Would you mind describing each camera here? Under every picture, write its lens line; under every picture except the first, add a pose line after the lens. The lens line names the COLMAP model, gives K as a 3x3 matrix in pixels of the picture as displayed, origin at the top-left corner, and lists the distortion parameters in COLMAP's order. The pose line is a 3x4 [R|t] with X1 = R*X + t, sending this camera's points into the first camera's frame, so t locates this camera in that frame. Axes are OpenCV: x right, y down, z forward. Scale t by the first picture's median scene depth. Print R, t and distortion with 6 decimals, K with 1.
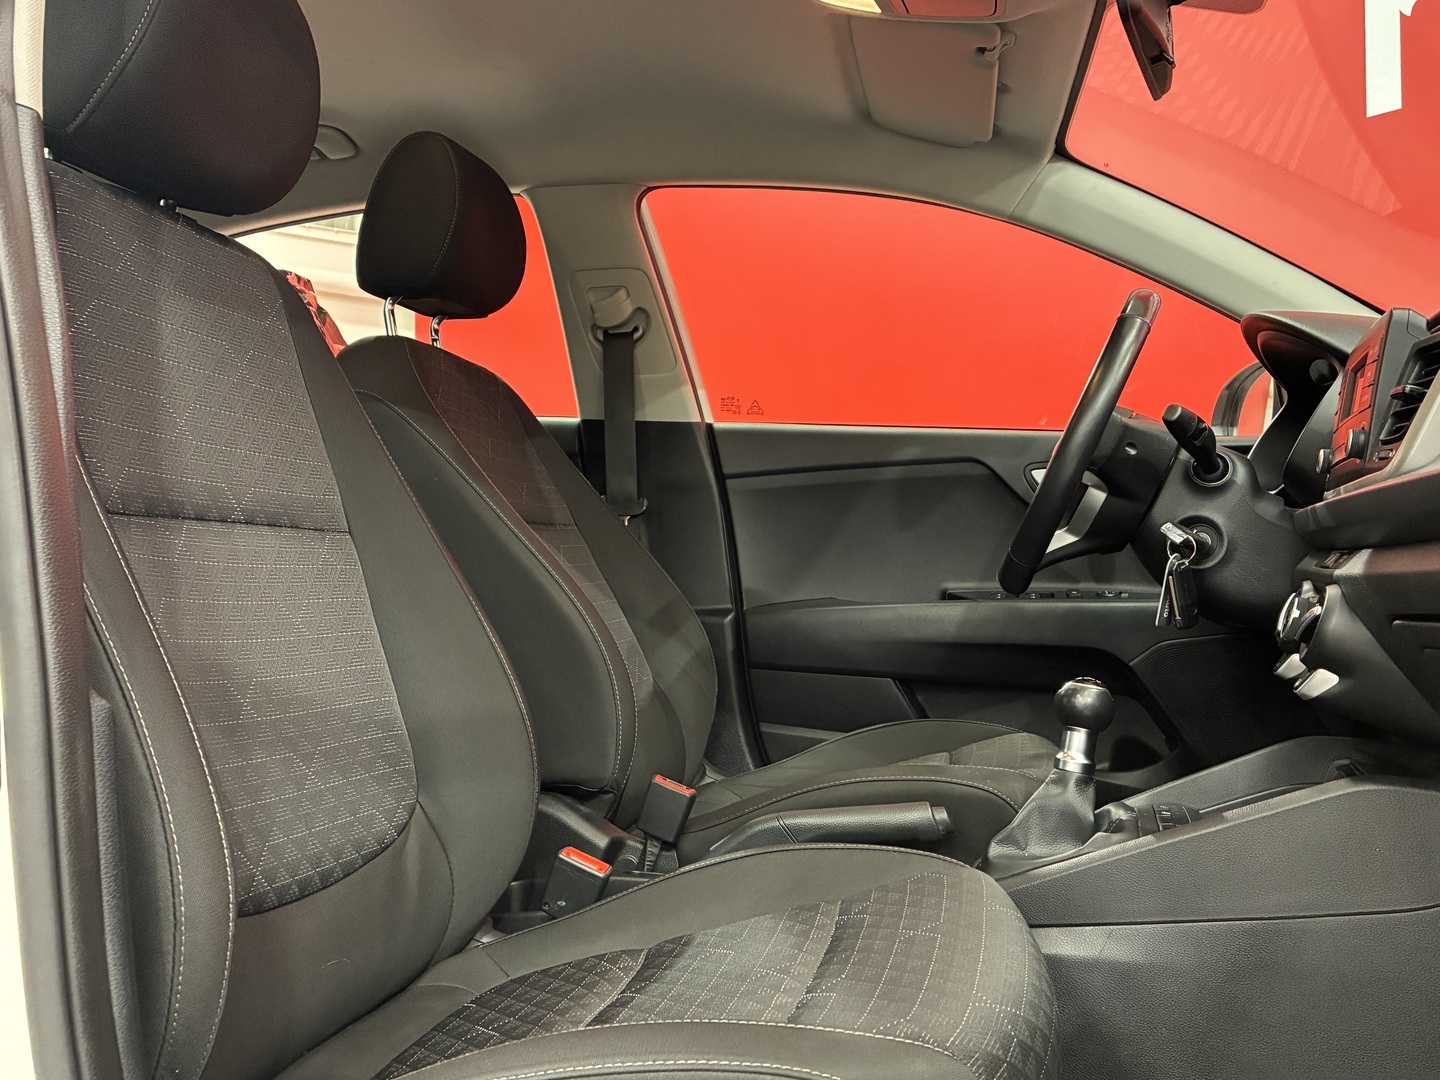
lens RADIAL K [[1283.1, 0, 720.0], [0, 1283.1, 540.0], [0, 0, 1]] dist [-0.007096, -0.022224]
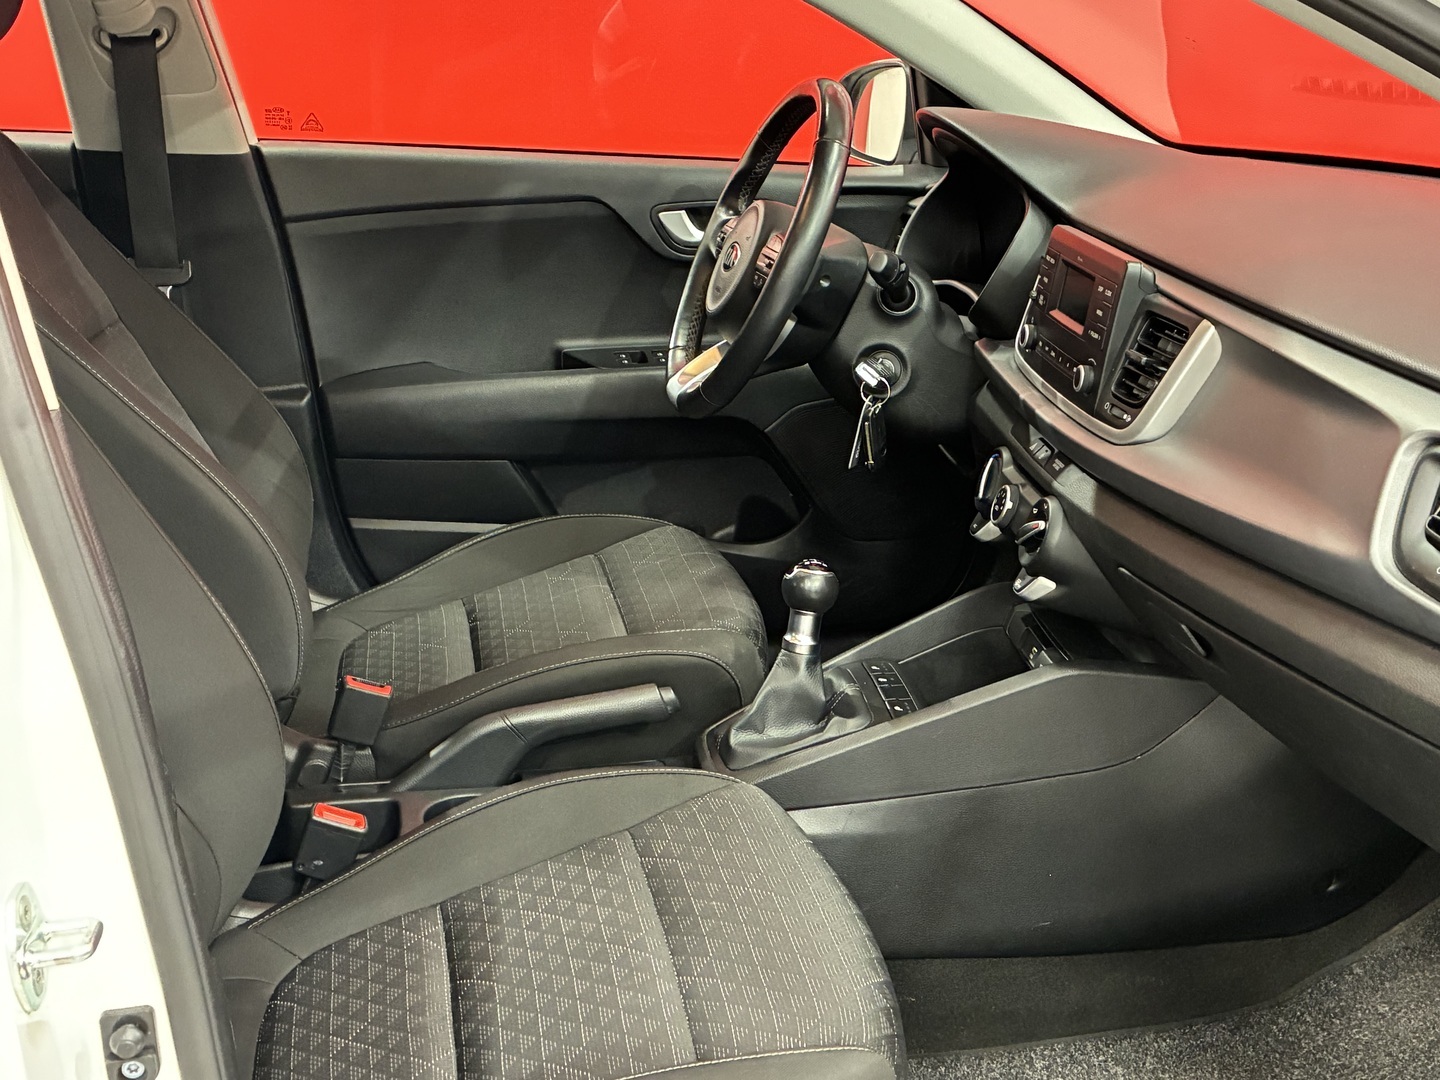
lens RADIAL K [[1774.9, 0, 720.0], [0, 1774.9, 540.0], [0, 0, 1]] dist [0.166309, -0.600406]
pose [[0.914672, -0.115637, 0.387303, -0.216922], [-0.016153, 0.946980, 0.320887, -0.239420], [-0.403874, -0.299762, 0.864308, -0.124127]]
